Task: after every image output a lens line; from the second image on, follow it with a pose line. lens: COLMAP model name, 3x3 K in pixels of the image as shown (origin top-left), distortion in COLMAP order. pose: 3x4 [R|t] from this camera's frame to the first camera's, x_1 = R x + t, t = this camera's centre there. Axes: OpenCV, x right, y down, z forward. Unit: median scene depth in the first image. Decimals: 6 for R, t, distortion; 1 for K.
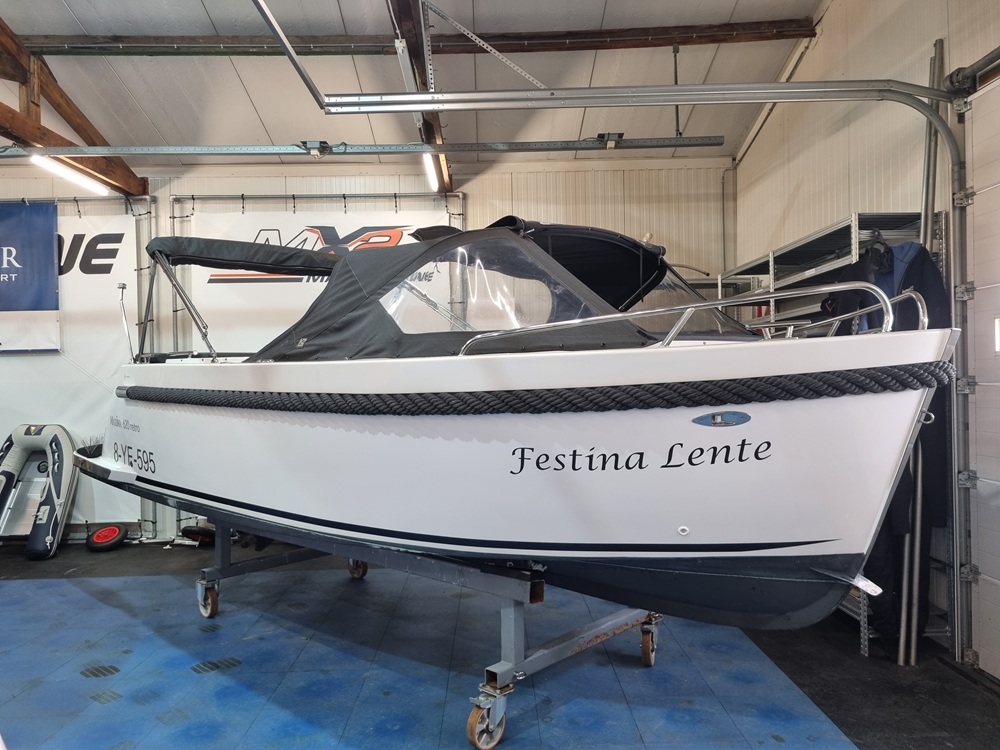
lens RADIAL K [[745.5, 0, 501.4], [0, 745.5, 377.4], [0, 0, 1]] dist [0.052780, -0.025313]
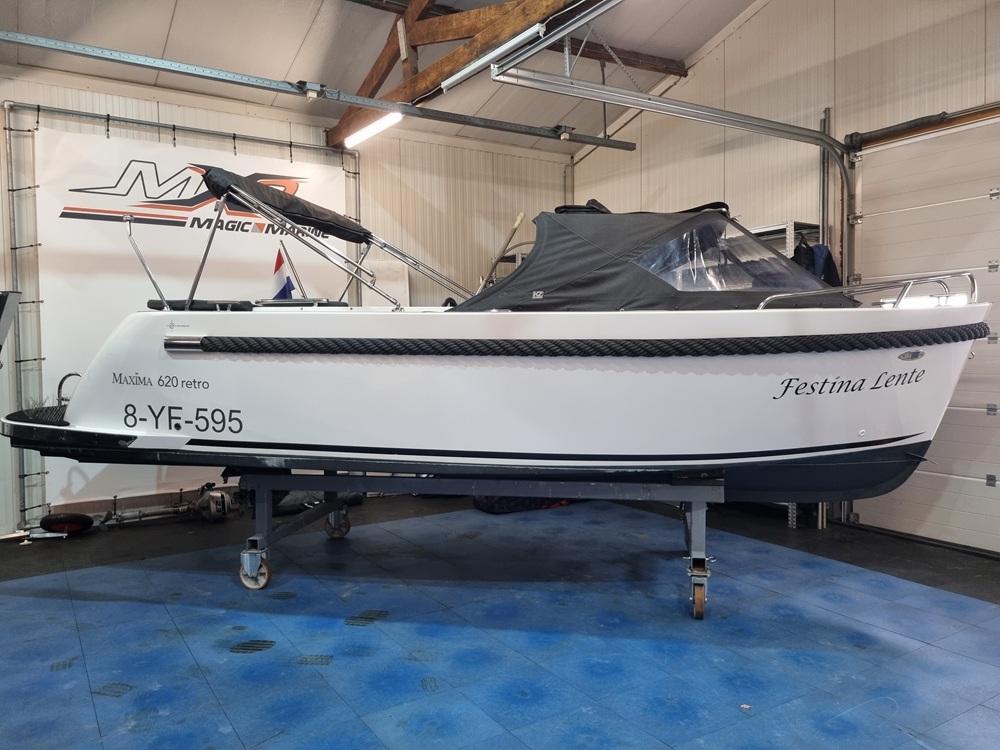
lens RADIAL K [[745.5, 0, 509.2], [0, 745.5, 369.7], [0, 0, 1]] dist [0.052780, -0.025313]
pose [[0.847261, -0.009449, 0.531093, -0.733916], [-0.004630, 0.999672, 0.025173, 0.029862], [-0.531156, -0.023787, 0.846940, 0.073562]]
